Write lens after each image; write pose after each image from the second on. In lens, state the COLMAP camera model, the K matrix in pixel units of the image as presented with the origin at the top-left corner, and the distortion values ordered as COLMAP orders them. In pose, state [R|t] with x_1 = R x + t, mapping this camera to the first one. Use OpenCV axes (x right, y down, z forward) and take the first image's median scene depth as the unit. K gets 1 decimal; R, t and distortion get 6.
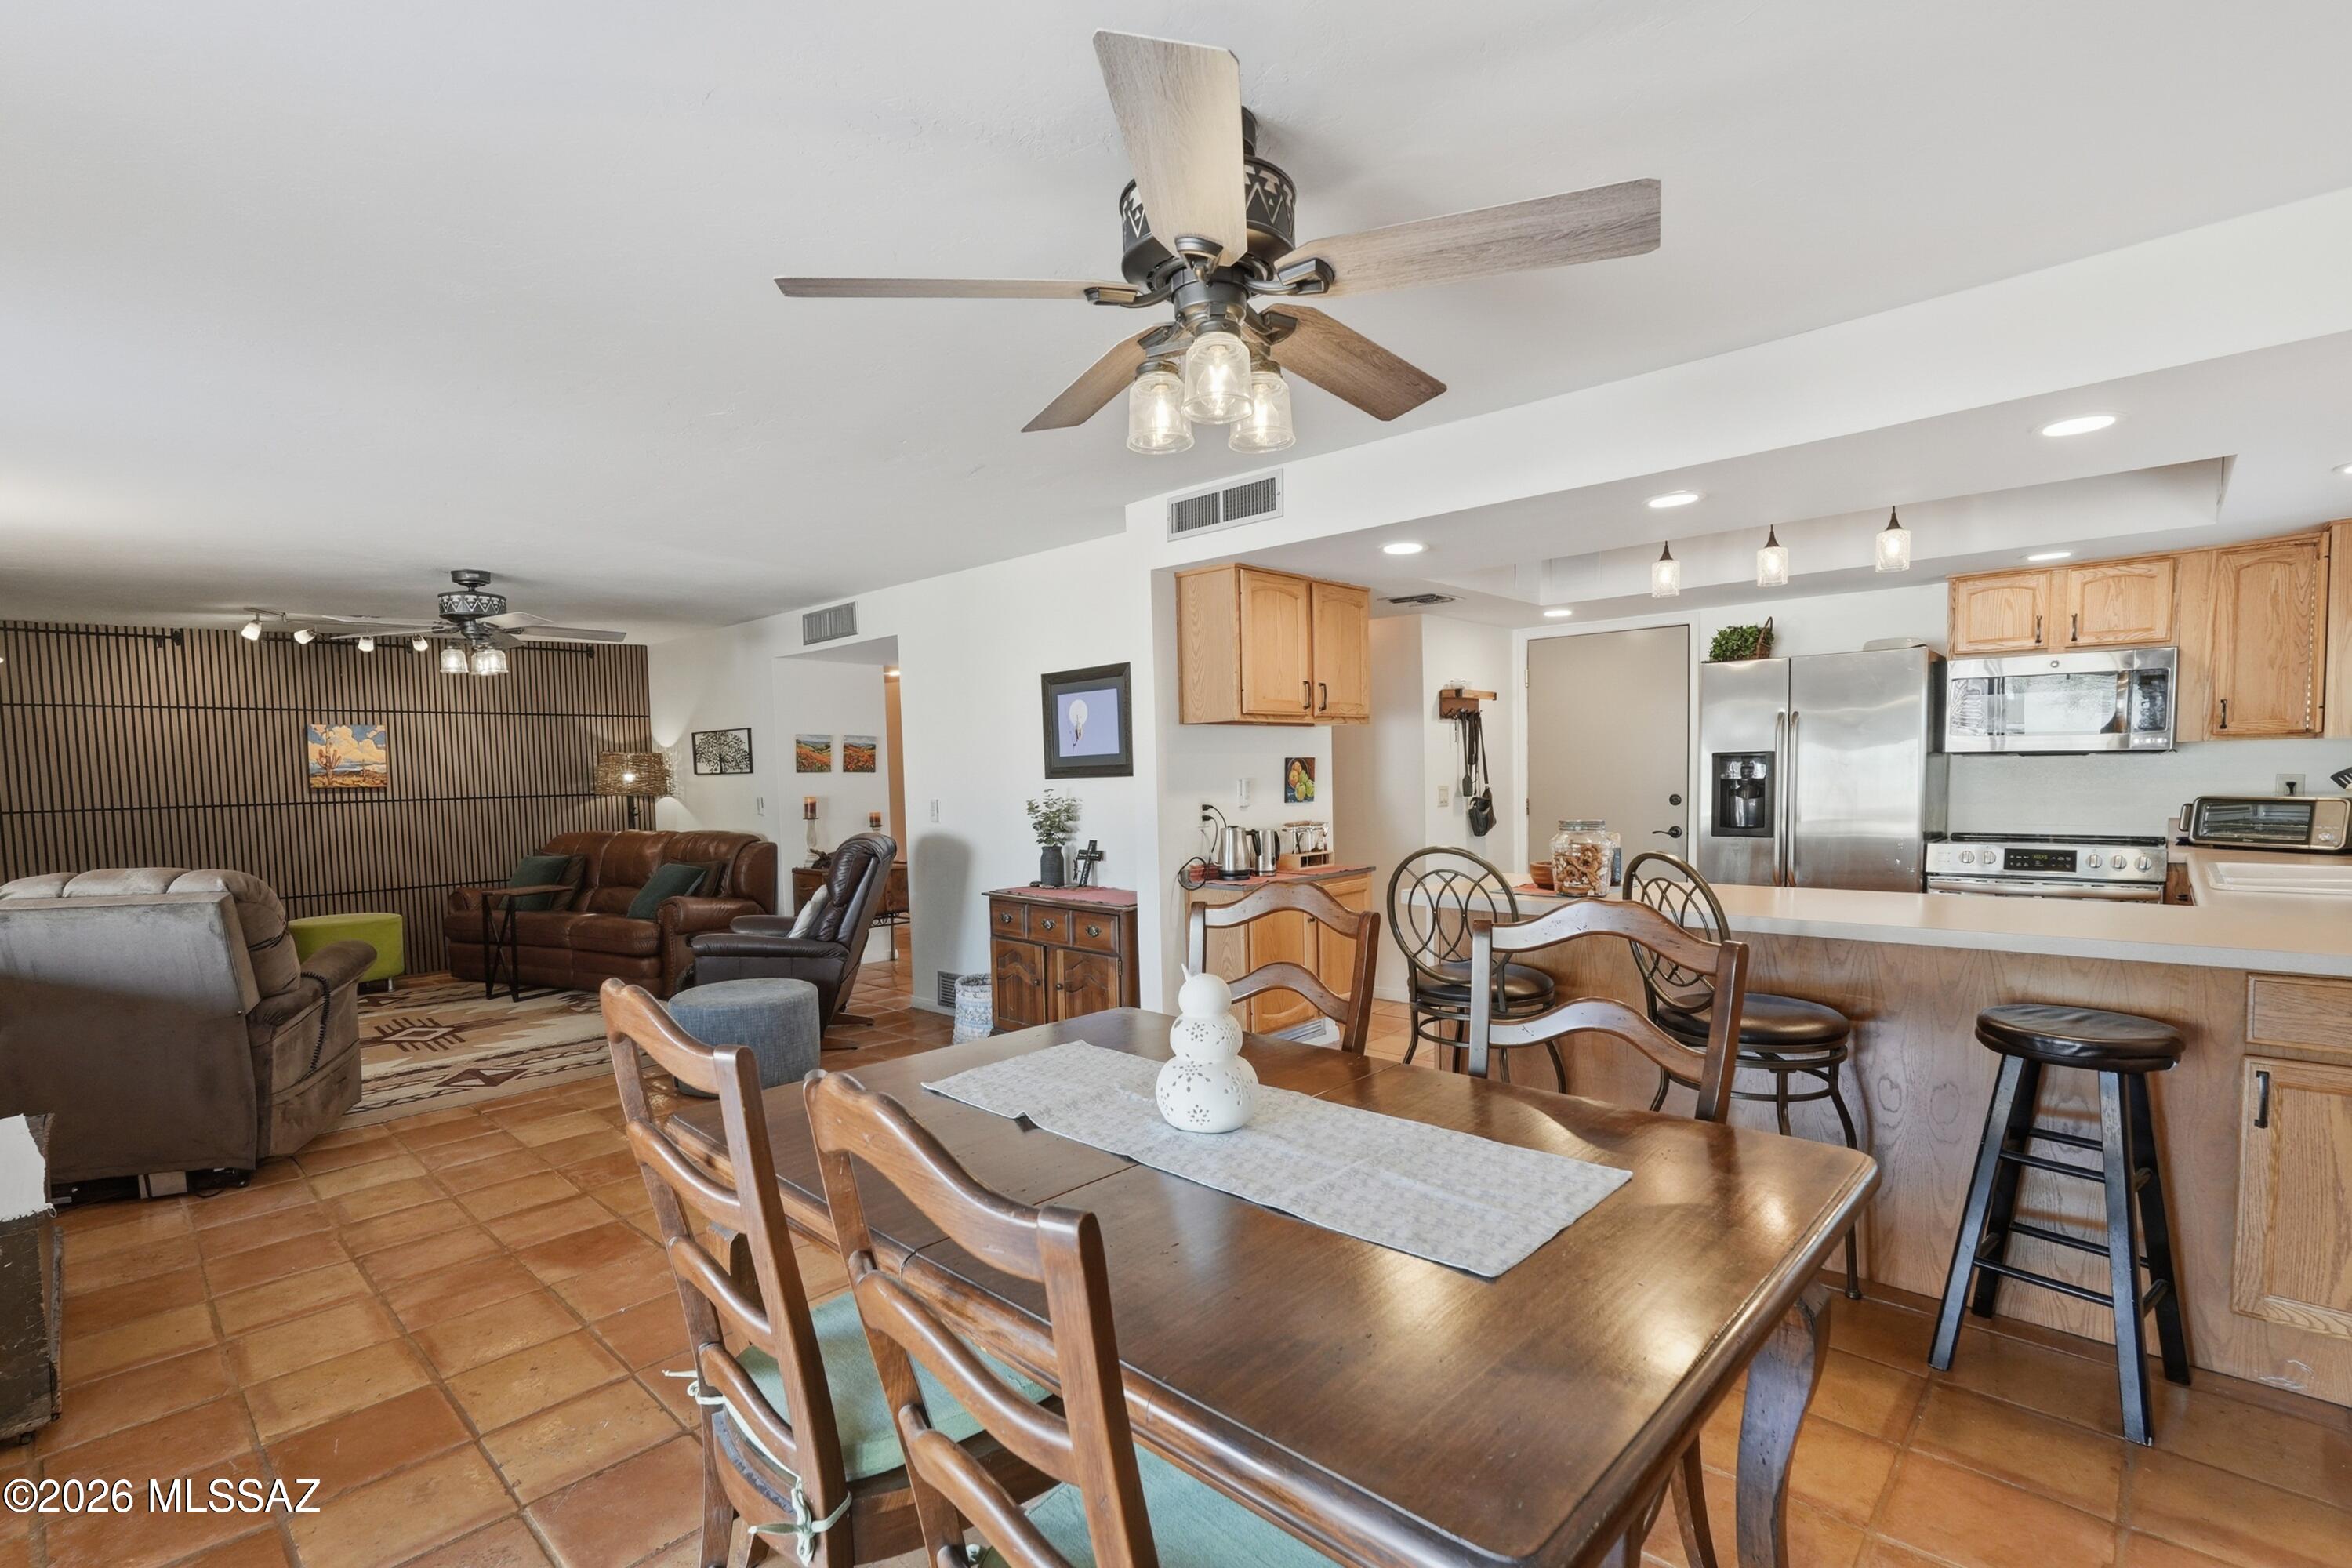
lens RADIAL K [[1040.8, 0, 1176.0], [0, 1040.8, 784.0], [0, 0, 1]] dist [-0.018228, 0.007888]
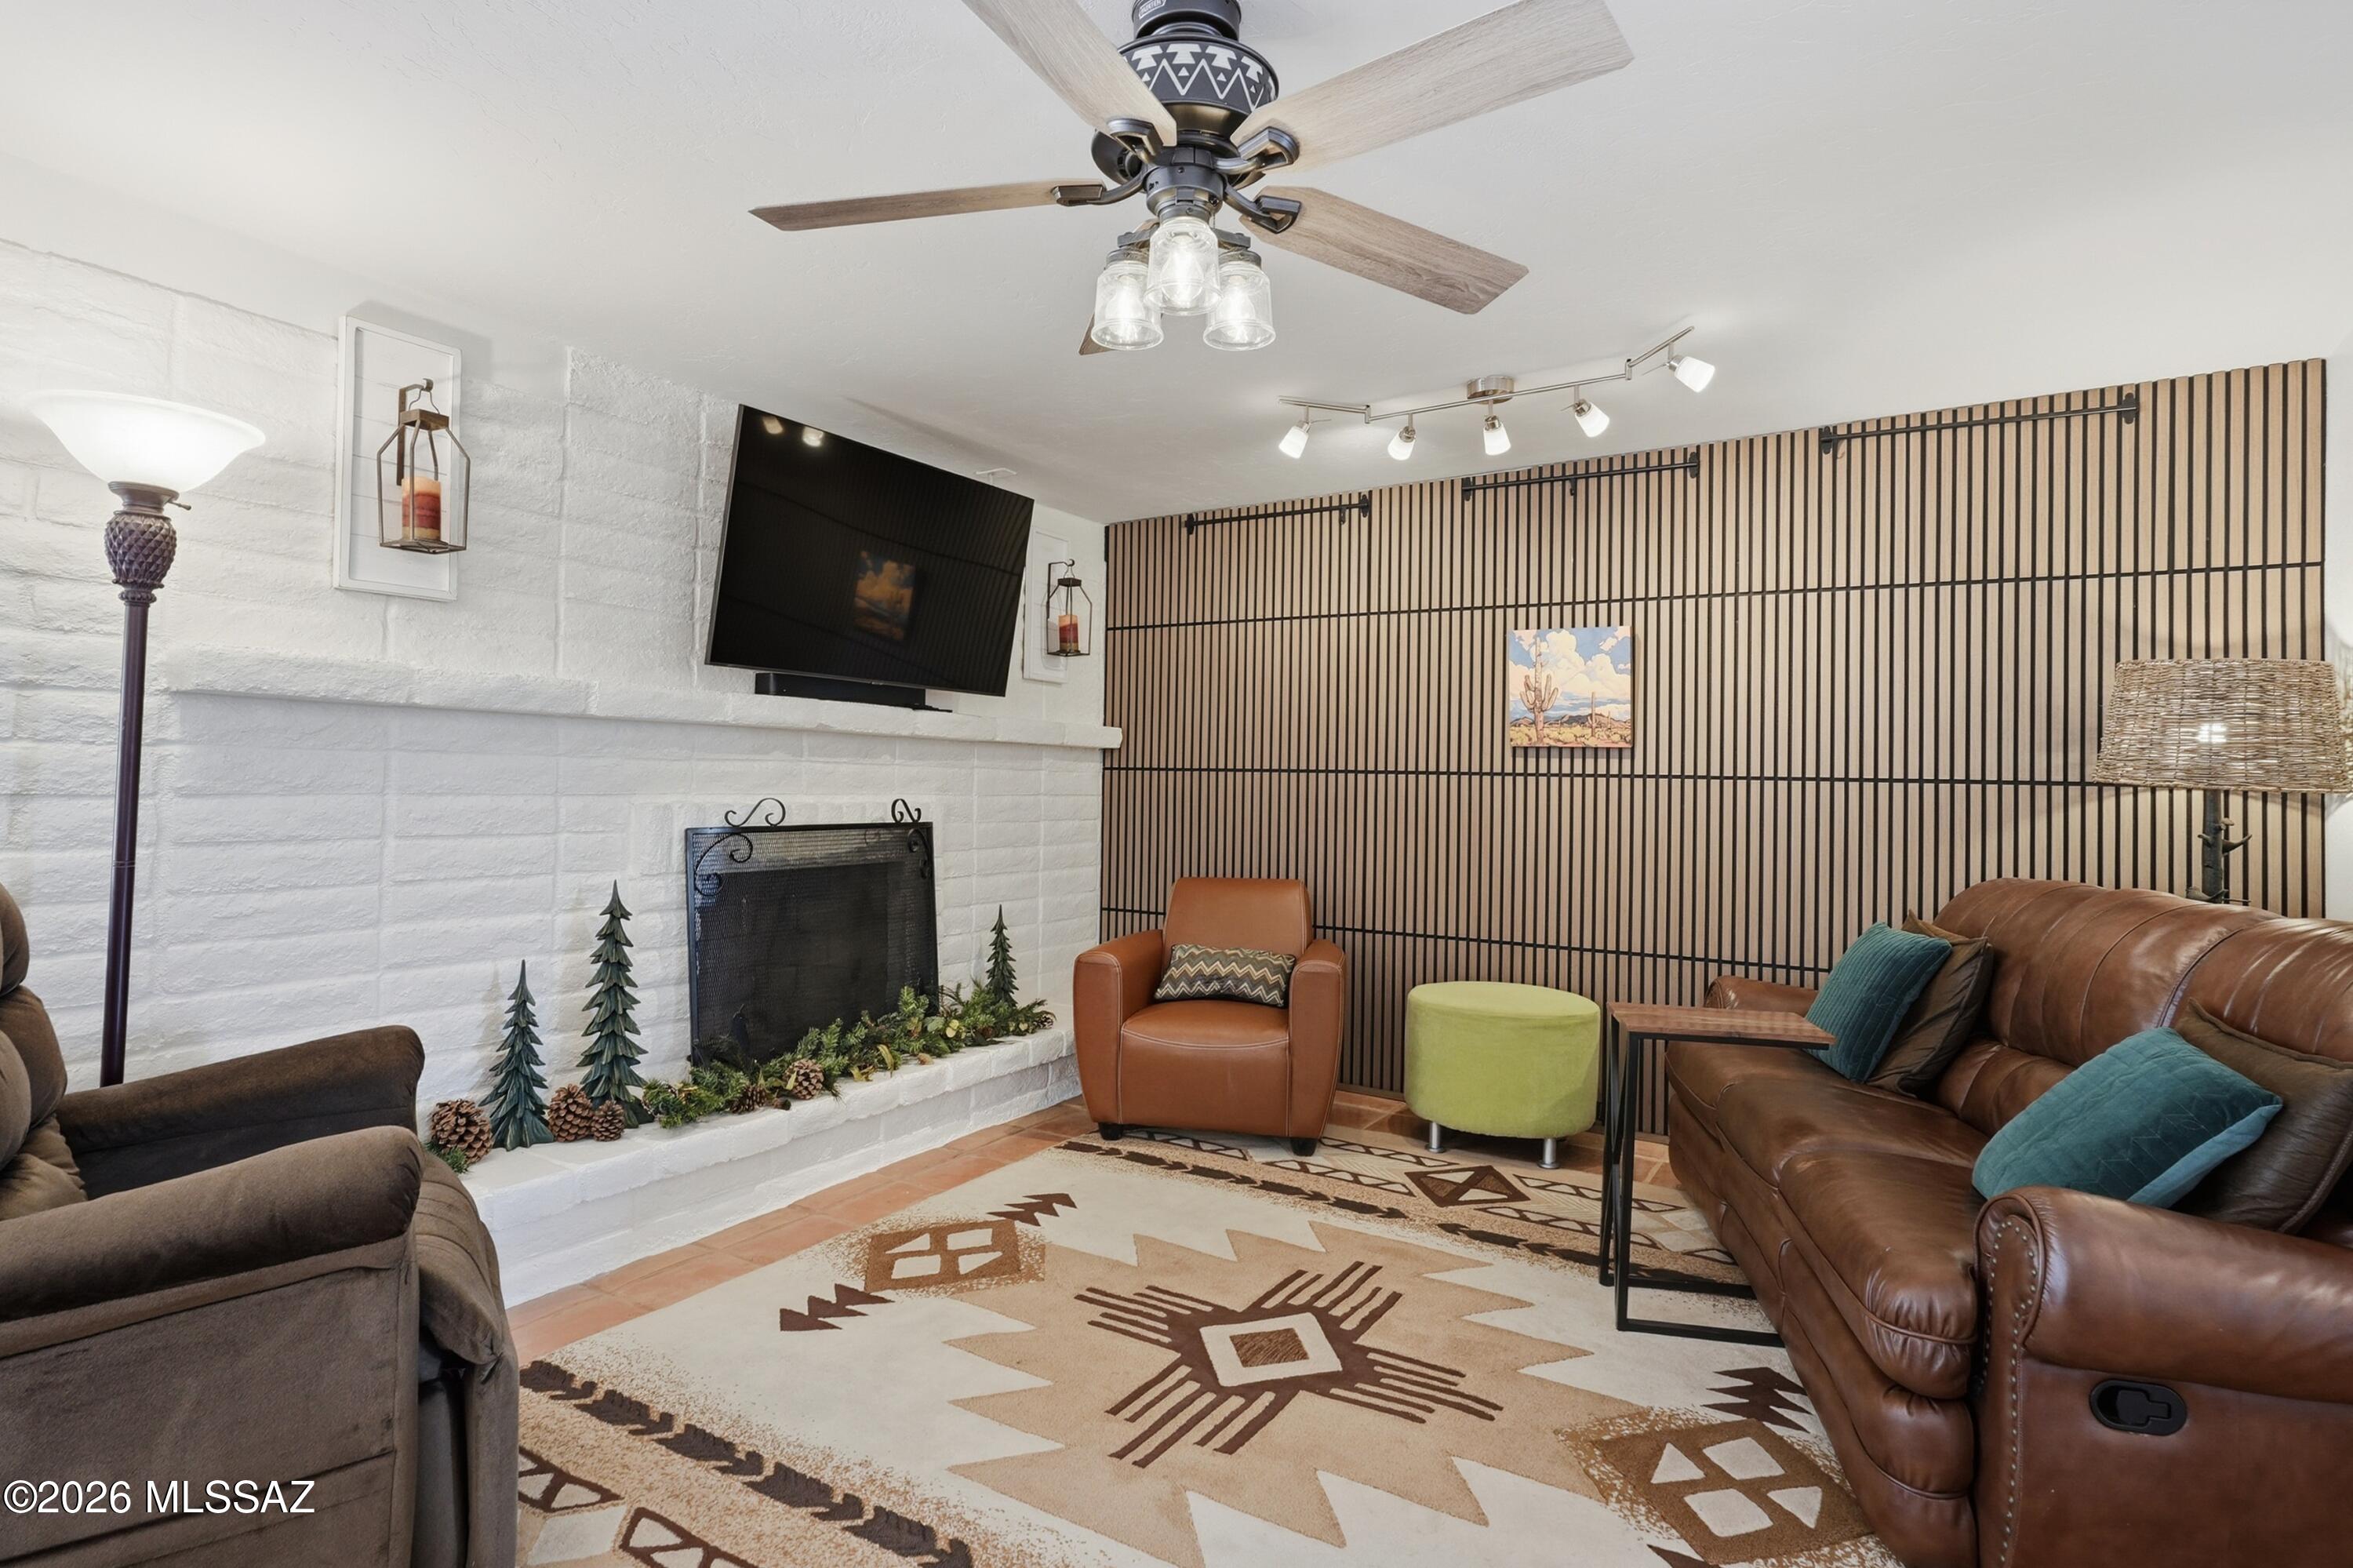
lens RADIAL K [[1223.3, 0, 1176.5], [0, 1223.3, 784.0], [0, 0, 1]] dist [-0.000371, 0.000417]
pose [[0.201052, 0.032052, -0.979056, -0.238529], [-0.037637, 0.998979, 0.024976, 0.014411], [0.978857, 0.031827, 0.202053, 0.704135]]
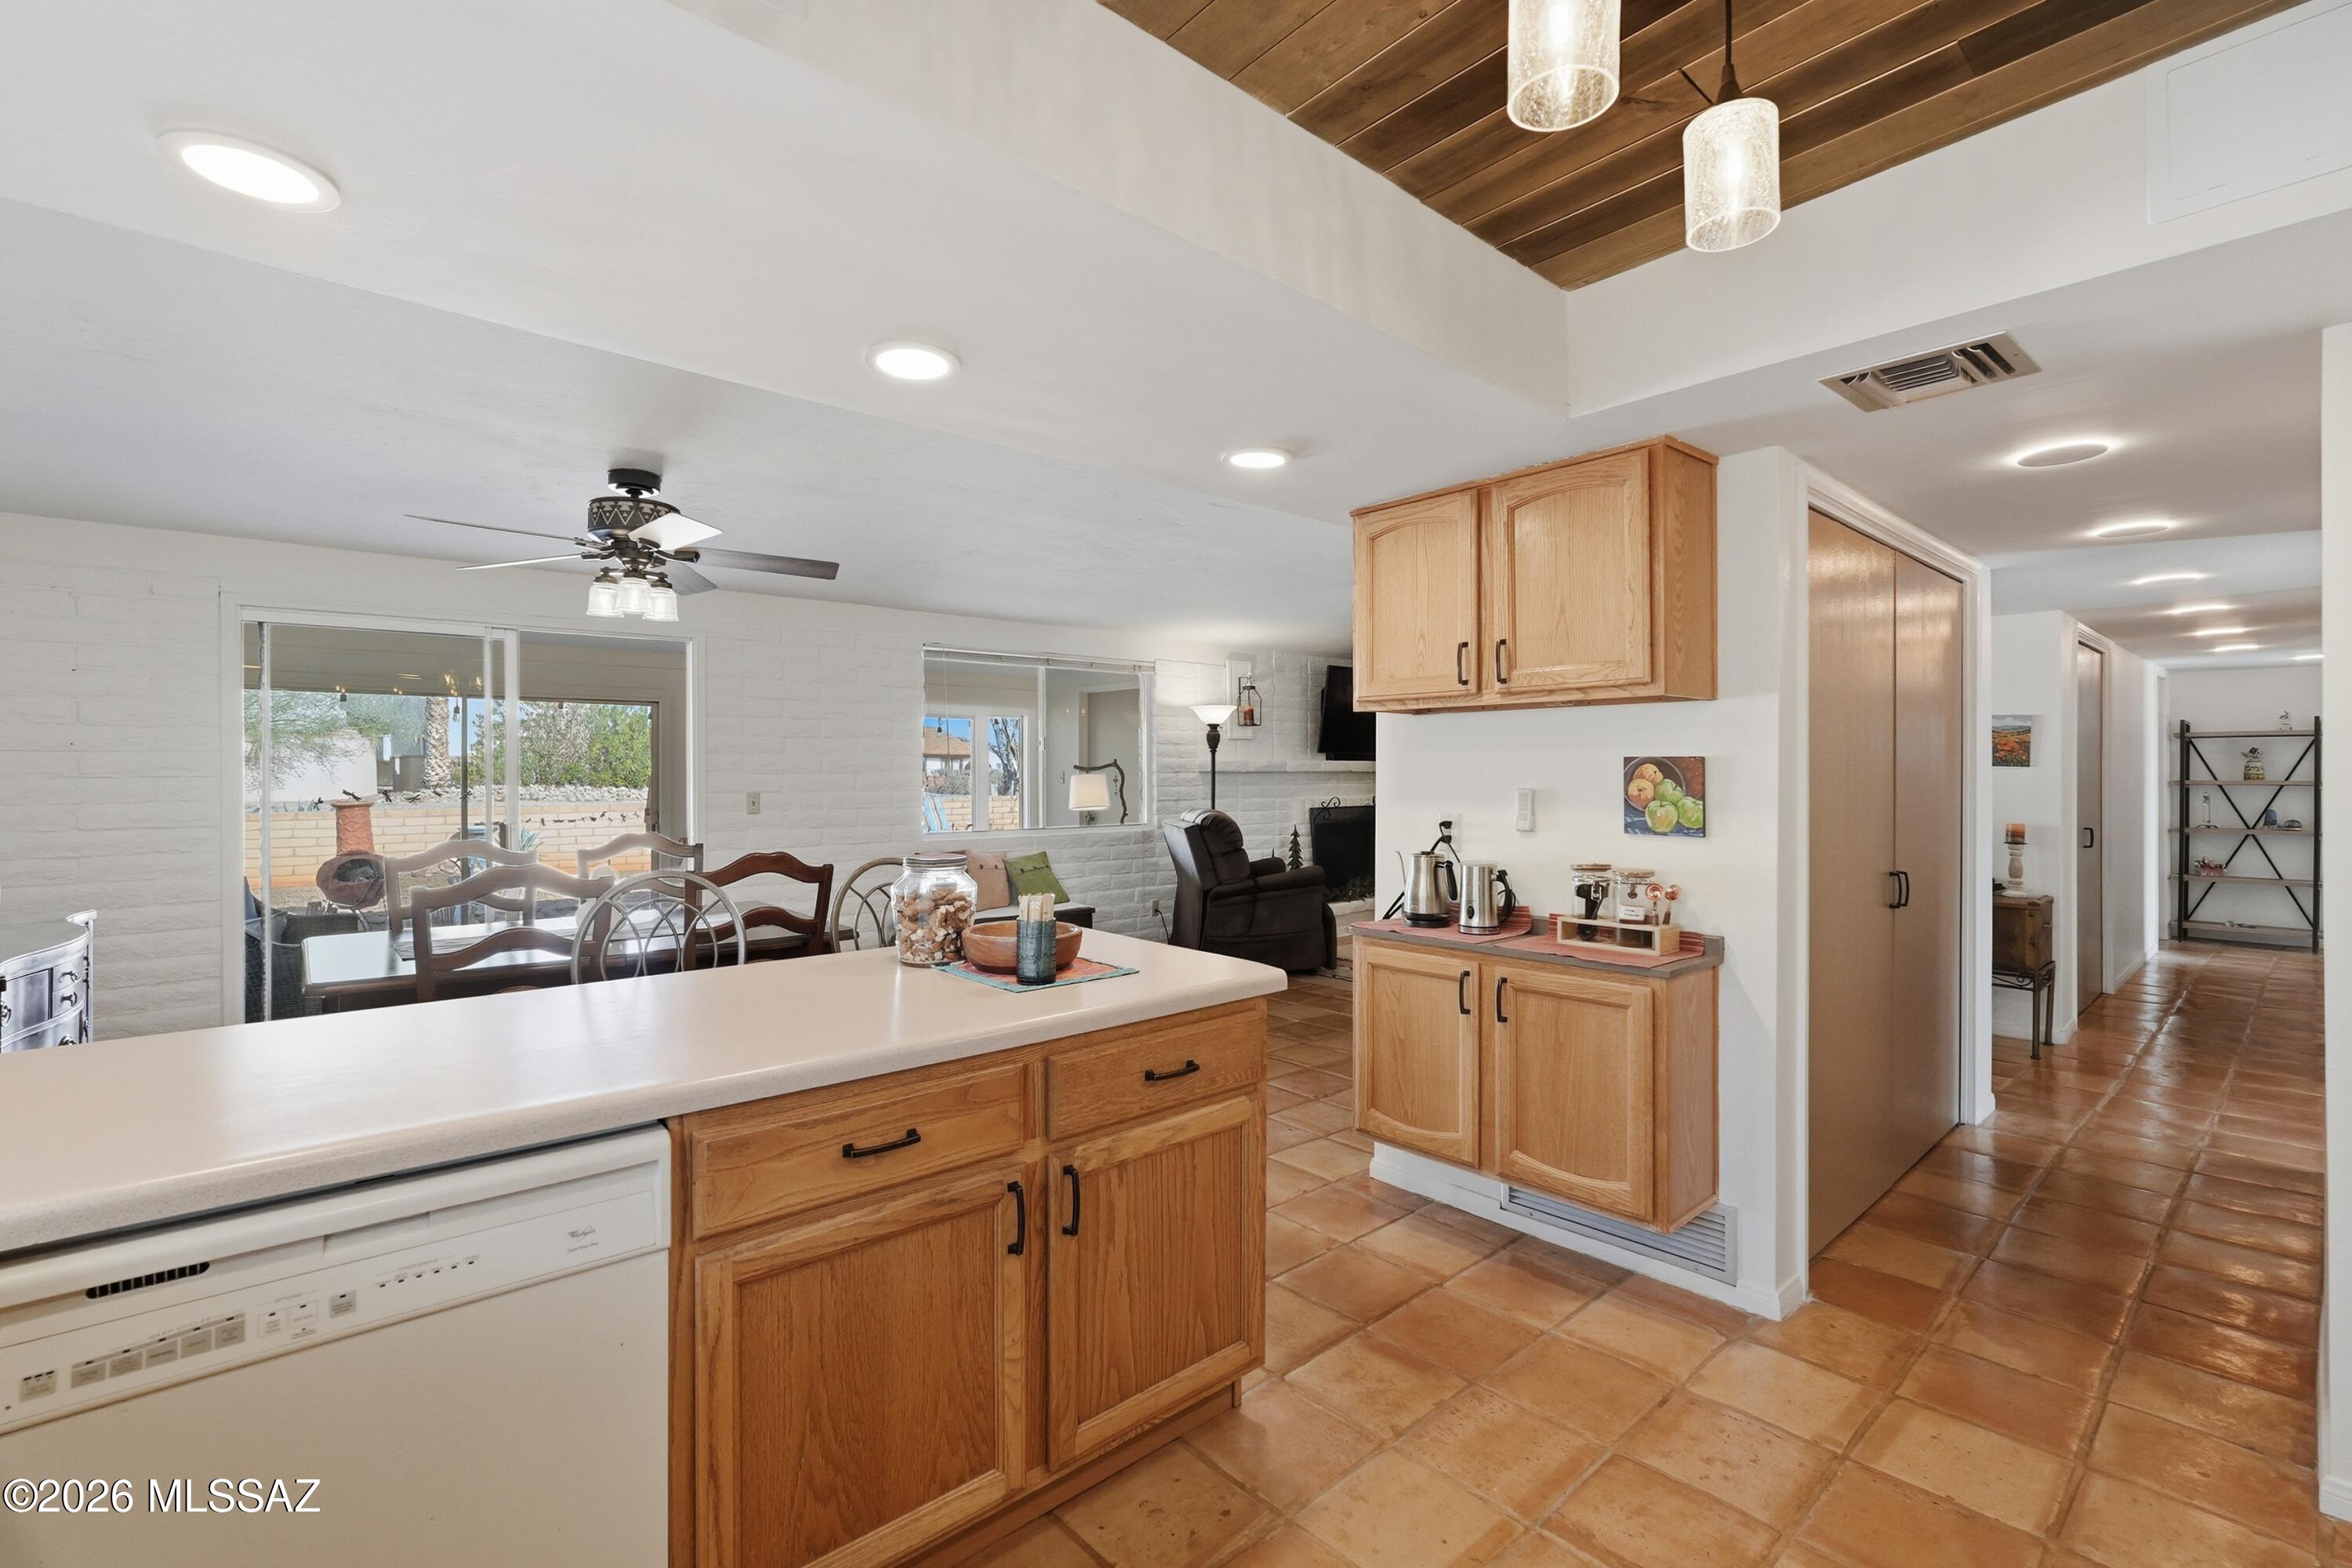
lens RADIAL K [[1040.8, 0, 1176.0], [0, 1040.8, 784.0], [0, 0, 1]] dist [-0.018228, 0.007888]
pose [[-0.108860, 0.034170, -0.993470, 0.520660], [-0.010166, 0.999318, 0.035485, -0.020660], [0.994005, 0.013962, -0.108438, 0.580568]]
